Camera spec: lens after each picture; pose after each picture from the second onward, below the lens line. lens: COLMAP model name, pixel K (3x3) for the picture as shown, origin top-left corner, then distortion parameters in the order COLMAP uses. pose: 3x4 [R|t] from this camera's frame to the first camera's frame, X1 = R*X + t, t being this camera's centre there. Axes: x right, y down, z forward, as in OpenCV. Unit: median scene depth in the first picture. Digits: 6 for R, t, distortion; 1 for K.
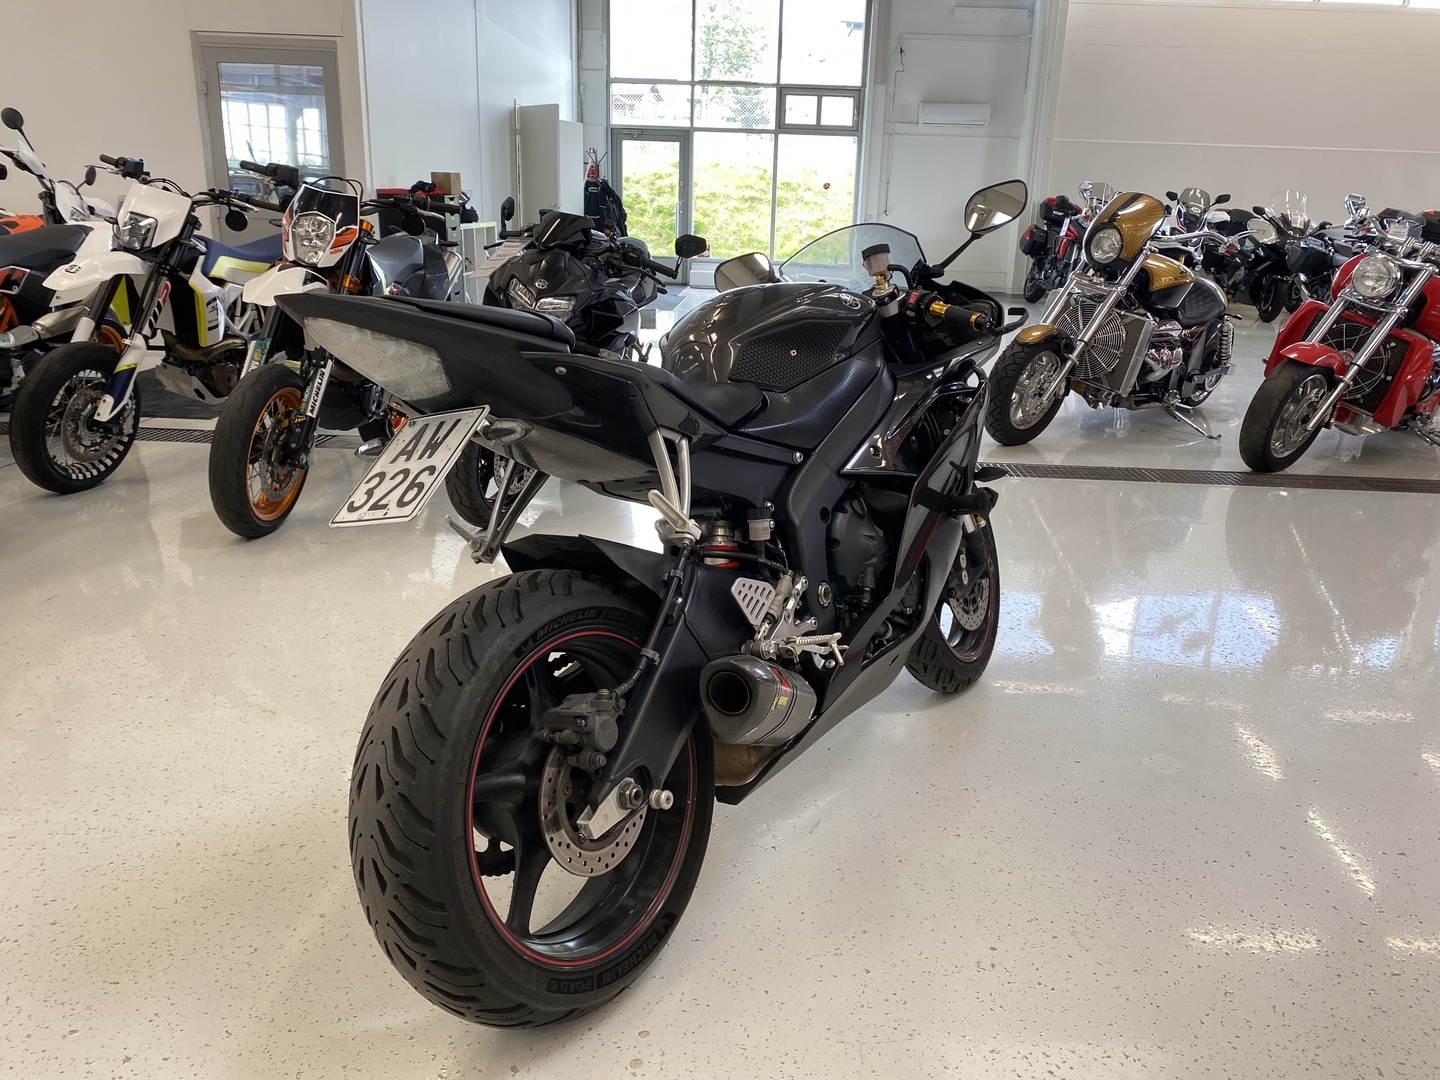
lens RADIAL K [[1108.1, 0, 716.8], [0, 1108.1, 550.2], [0, 0, 1]] dist [0.006868, -0.010663]
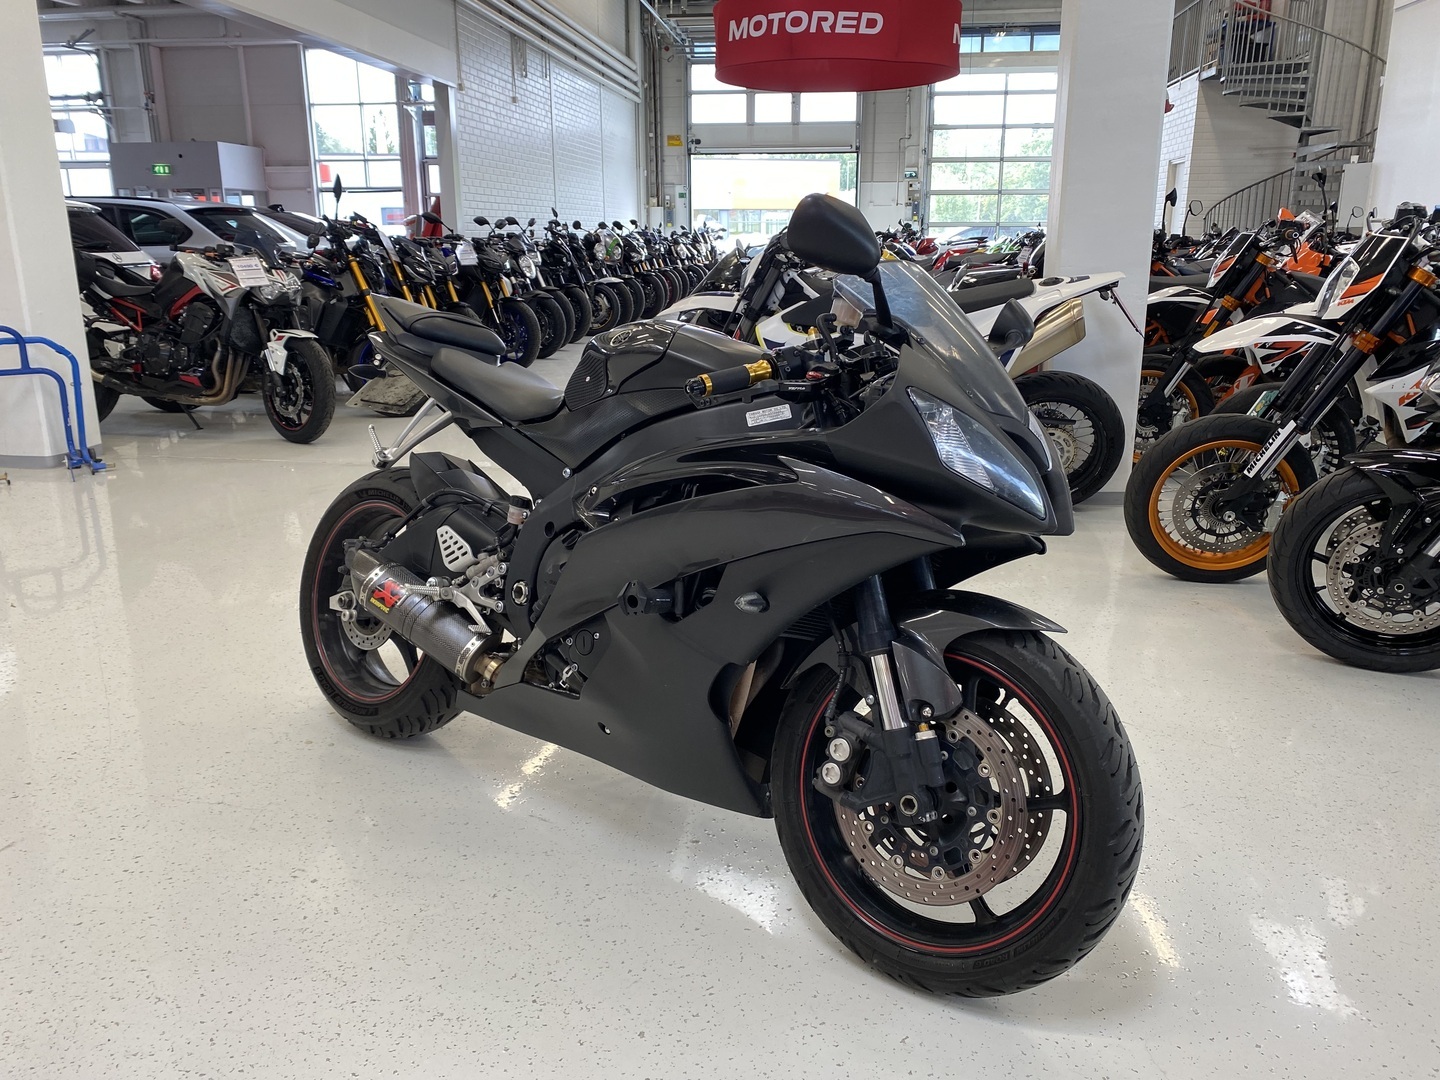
lens RADIAL K [[1121.7, 0, 719.9], [0, 1121.7, 516.1], [0, 0, 1]] dist [0.002550, -0.009778]
pose [[-0.097885, 0.202784, -0.974319, 0.741971], [-0.294530, 0.929260, 0.222997, -0.216965], [0.950616, 0.308794, -0.031235, 0.817712]]
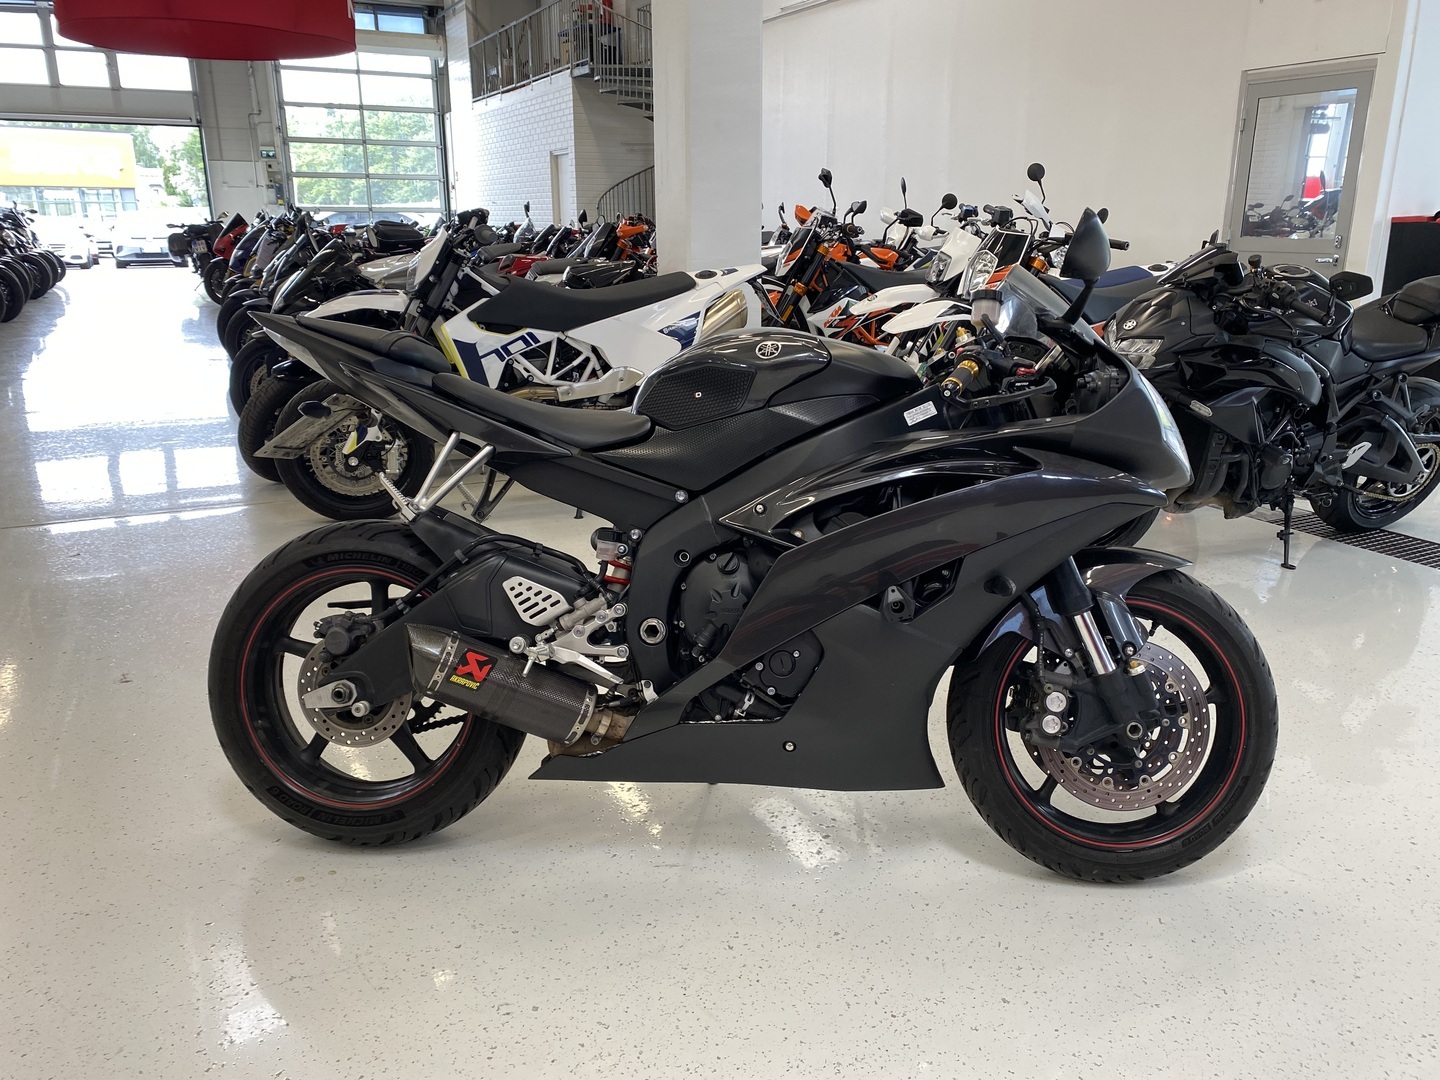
lens RADIAL K [[1108.1, 0, 716.8], [0, 1108.1, 550.2], [0, 0, 1]] dist [0.006868, -0.010663]
pose [[0.492510, 0.212653, -0.843927, 0.624008], [-0.242114, 0.964889, 0.101837, -0.094986], [0.835952, 0.154170, 0.526703, 0.366919]]
